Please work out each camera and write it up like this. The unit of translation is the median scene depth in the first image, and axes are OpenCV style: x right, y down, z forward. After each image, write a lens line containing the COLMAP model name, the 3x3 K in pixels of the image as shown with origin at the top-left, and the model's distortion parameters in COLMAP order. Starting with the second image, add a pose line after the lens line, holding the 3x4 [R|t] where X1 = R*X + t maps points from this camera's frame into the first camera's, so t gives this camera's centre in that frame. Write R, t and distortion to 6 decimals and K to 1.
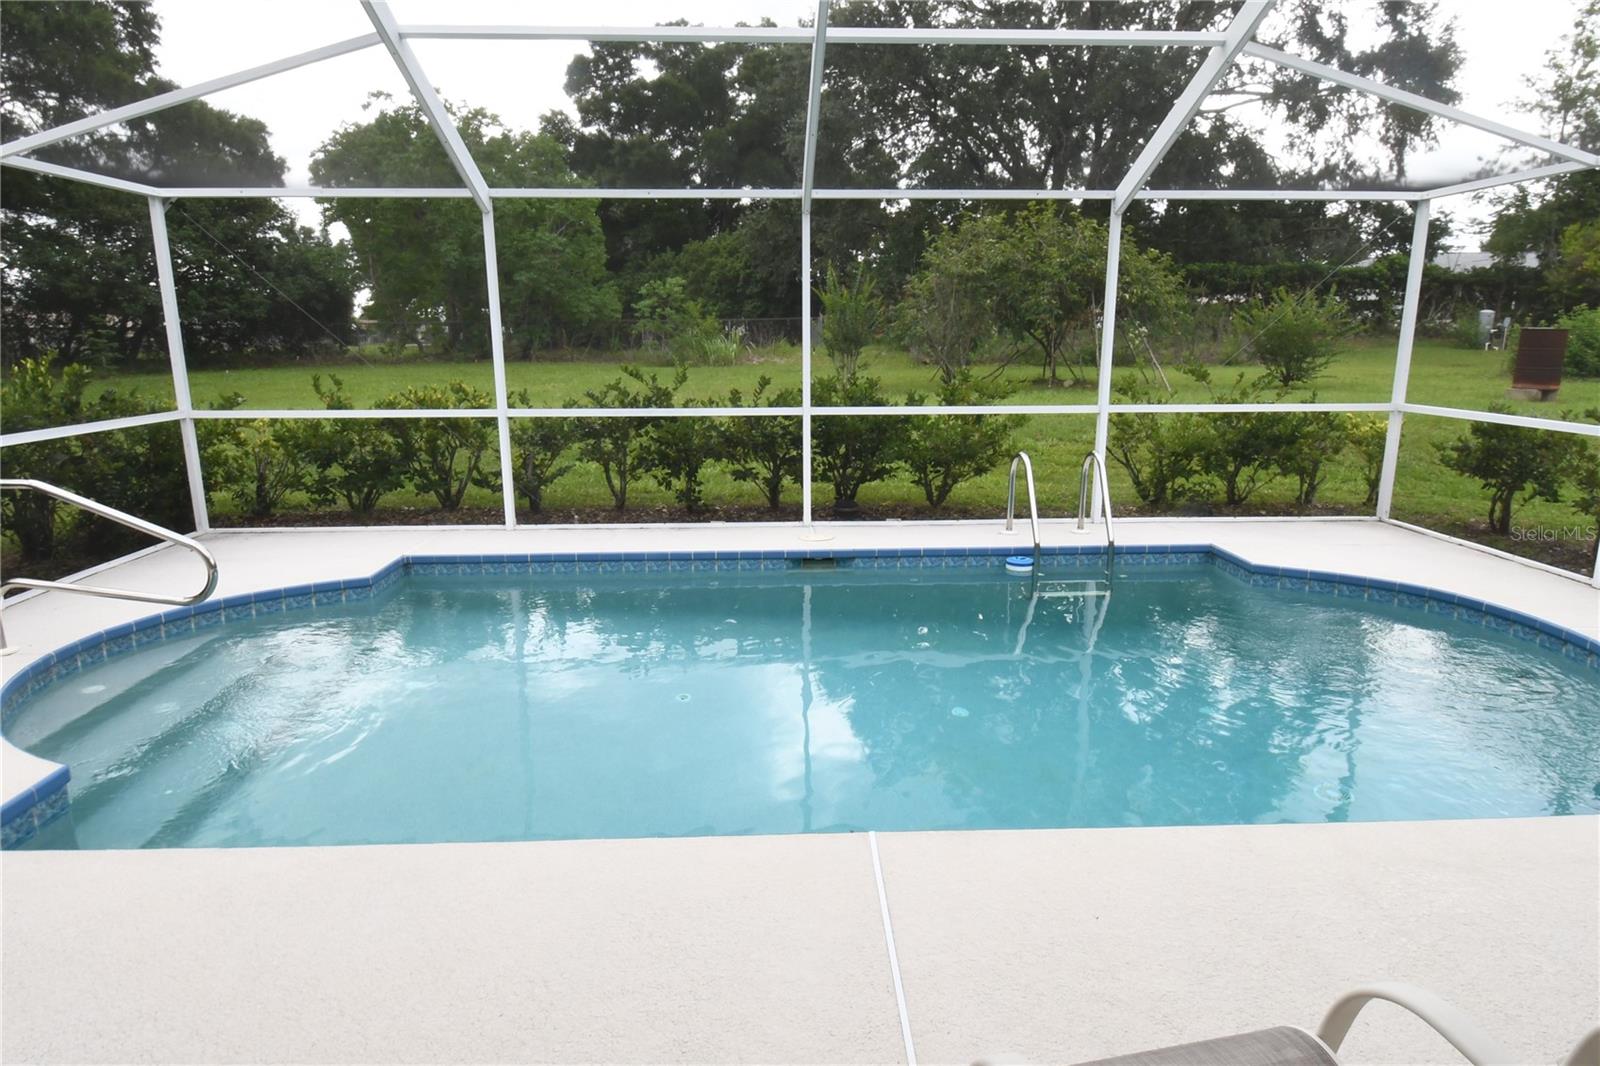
lens RADIAL K [[927.5, 0, 798.7], [0, 927.5, 534.7], [0, 0, 1]] dist [0.013522, -0.001815]
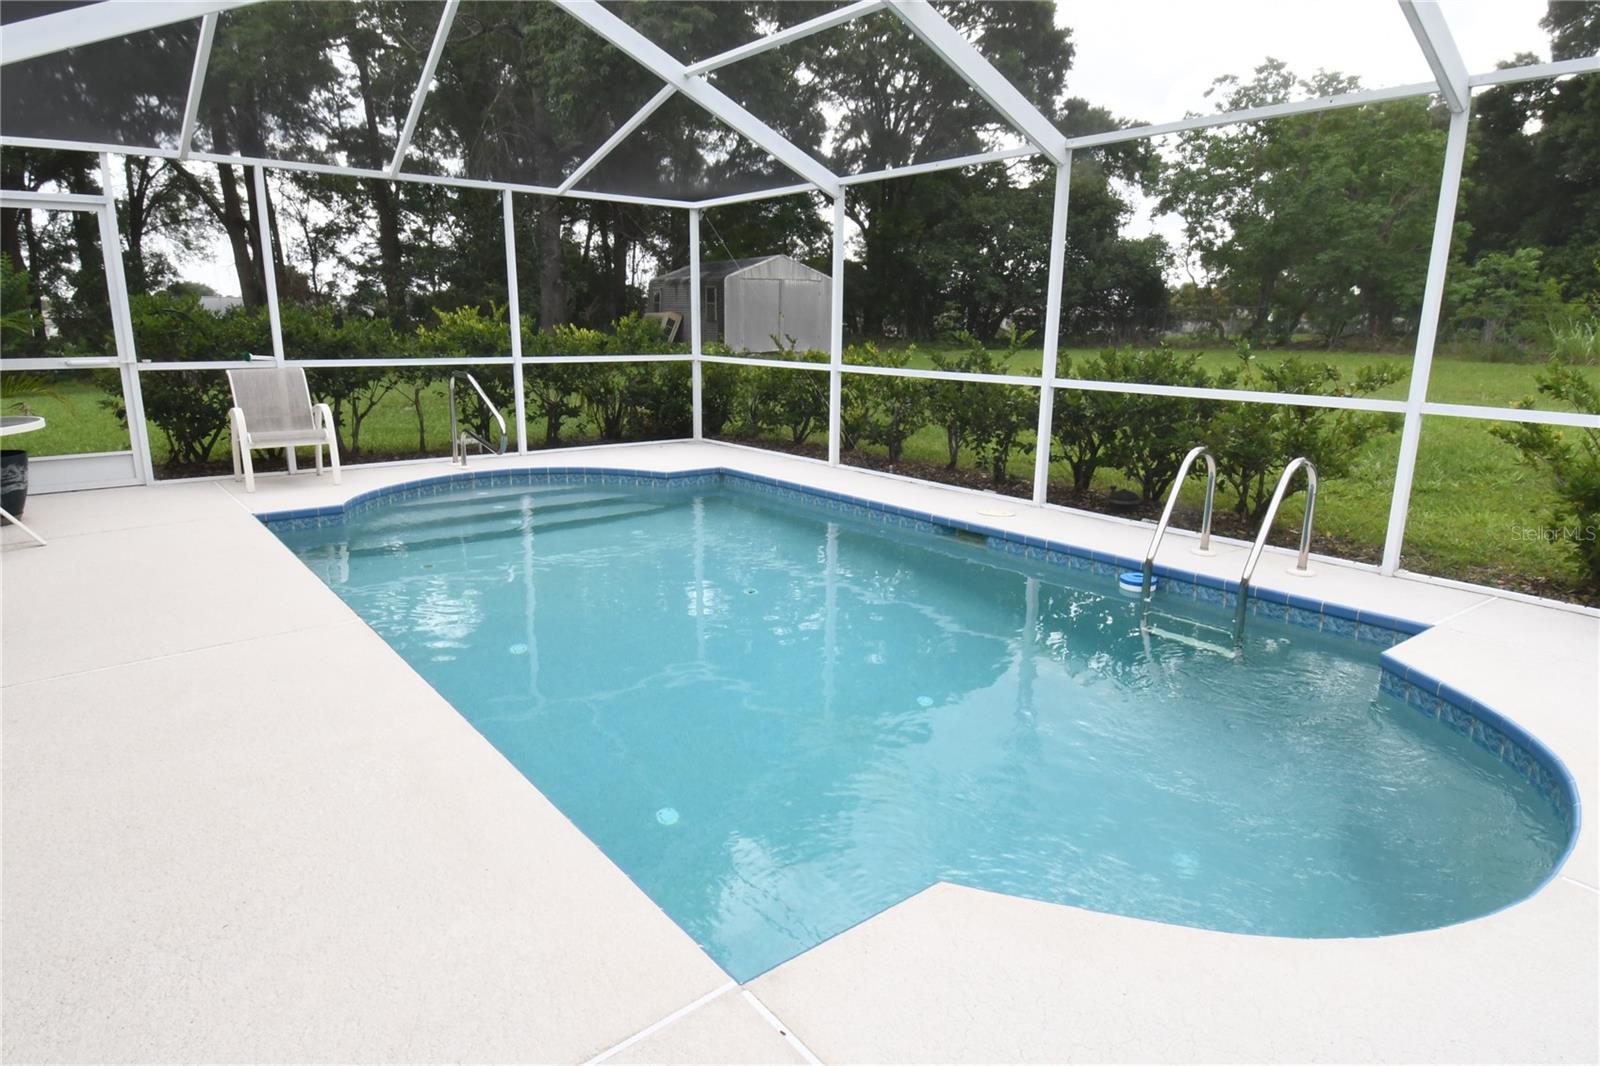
lens RADIAL K [[927.5, 0, 795.3], [0, 927.5, 531.7], [0, 0, 1]] dist [0.013522, -0.001815]
pose [[0.607985, 0.191987, -0.770387, 0.588185], [-0.186072, 0.977754, 0.096818, -0.029555], [0.771837, 0.084483, 0.630183, 0.225487]]
